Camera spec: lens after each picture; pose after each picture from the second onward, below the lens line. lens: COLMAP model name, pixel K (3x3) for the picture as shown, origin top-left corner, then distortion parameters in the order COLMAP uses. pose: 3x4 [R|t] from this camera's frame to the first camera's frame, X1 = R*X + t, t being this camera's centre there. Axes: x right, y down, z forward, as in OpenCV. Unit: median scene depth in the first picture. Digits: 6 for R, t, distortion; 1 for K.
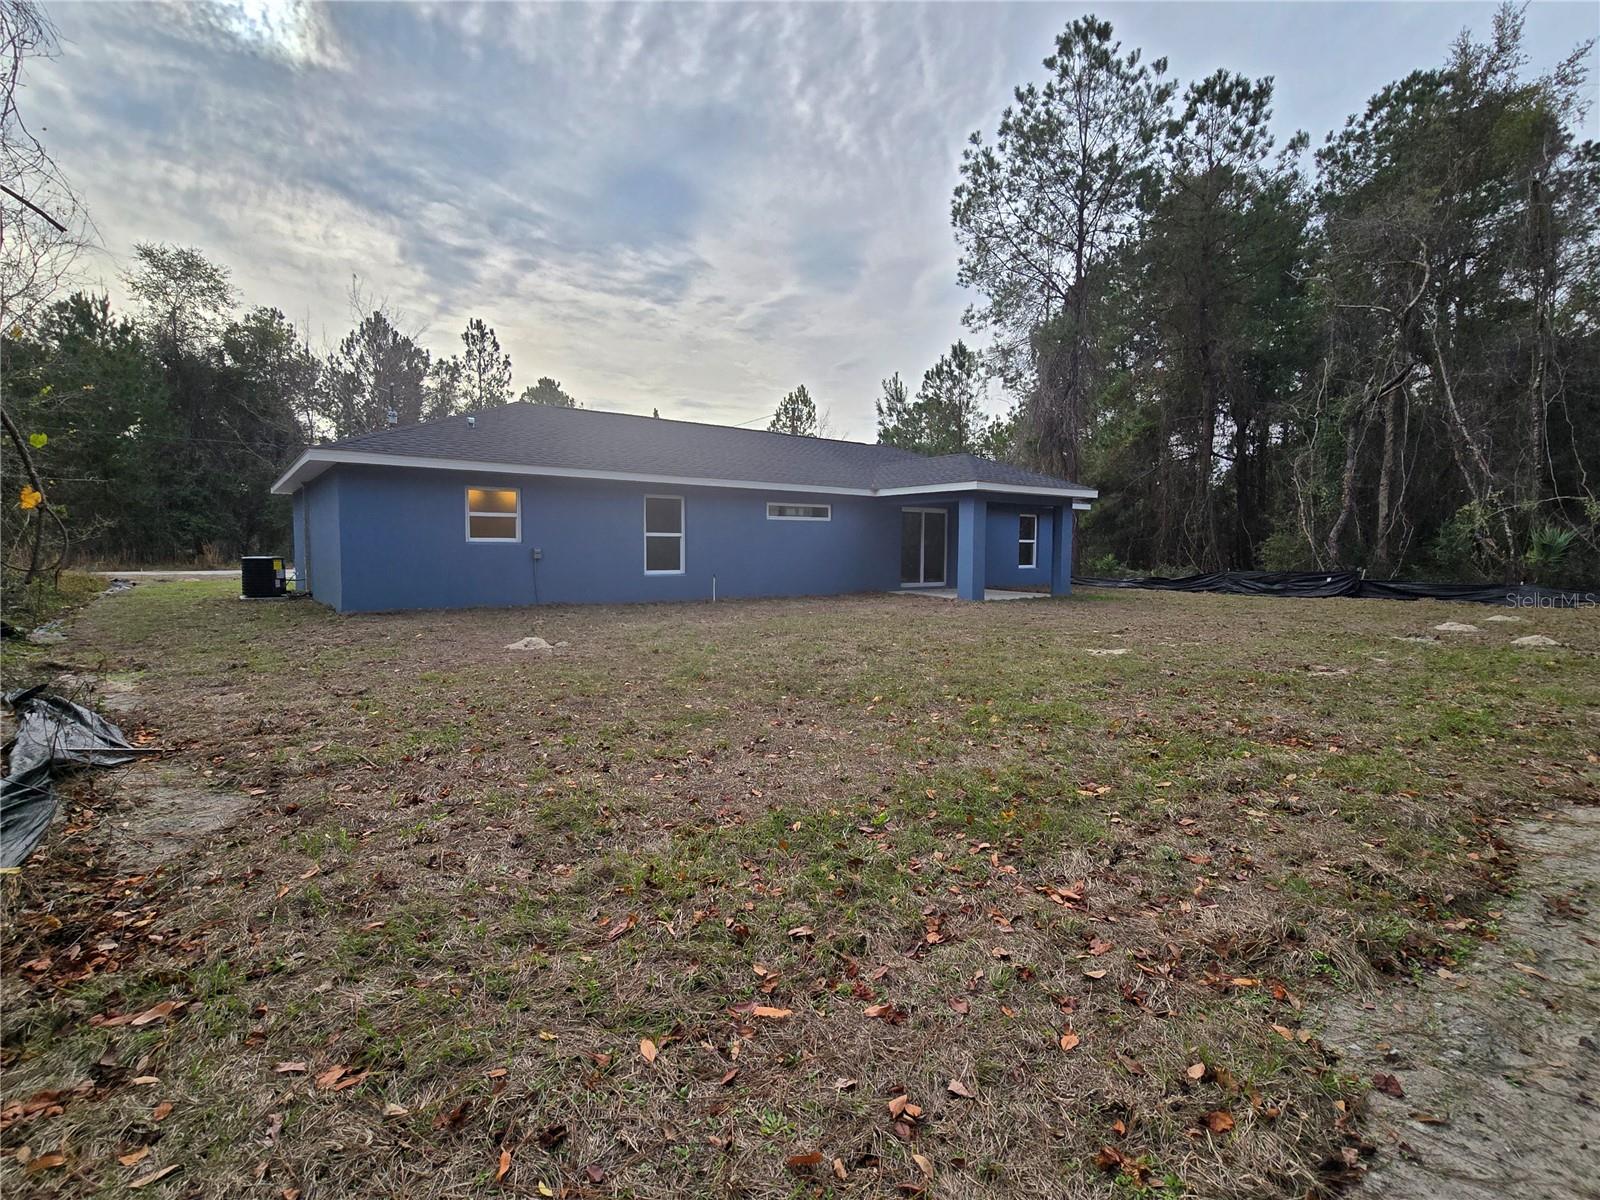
lens RADIAL K [[748.8, 0, 800.5], [0, 748.8, 596.4], [0, 0, 1]] dist [-0.000988, -0.000192]
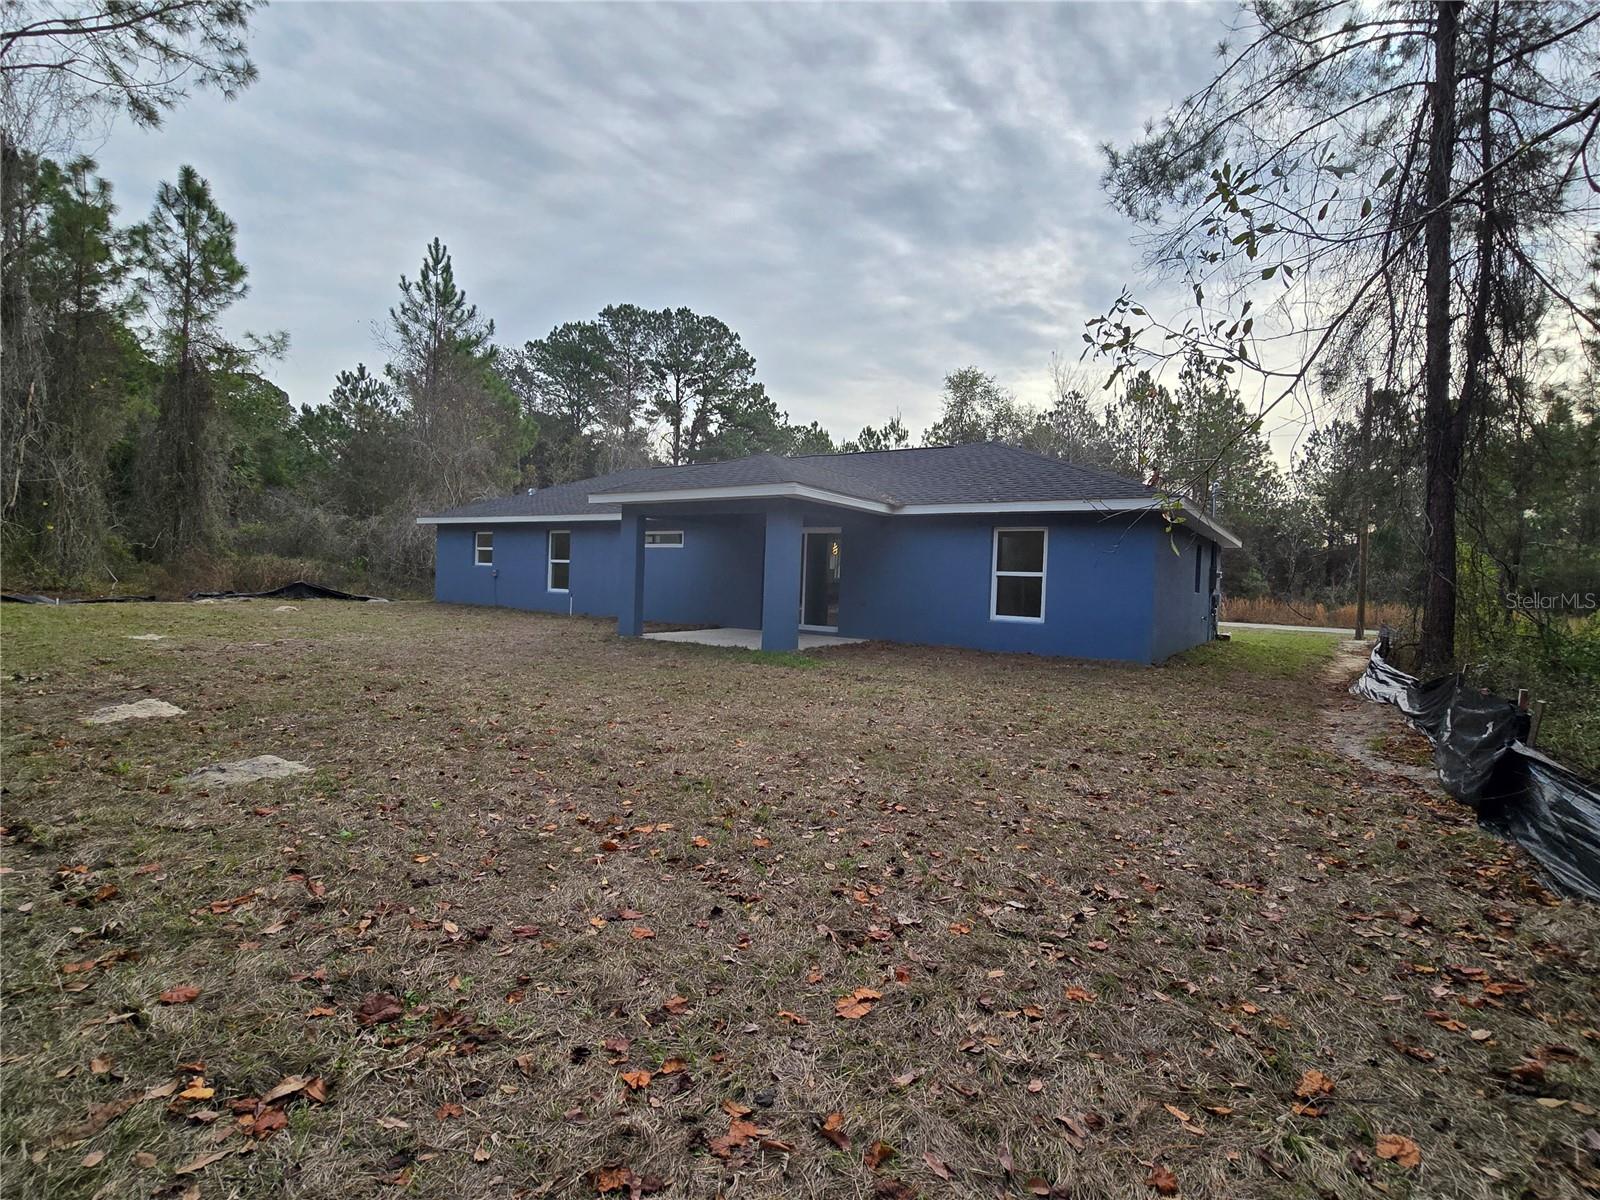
lens RADIAL K [[748.8, 0, 800.5], [0, 748.8, 596.4], [0, 0, 1]] dist [-0.000988, -0.000192]
pose [[0.327875, 0.029838, -0.944250, 1.006700], [-0.096343, 0.995346, -0.002001, -0.051261], [0.939796, 0.091628, 0.329223, 0.840061]]
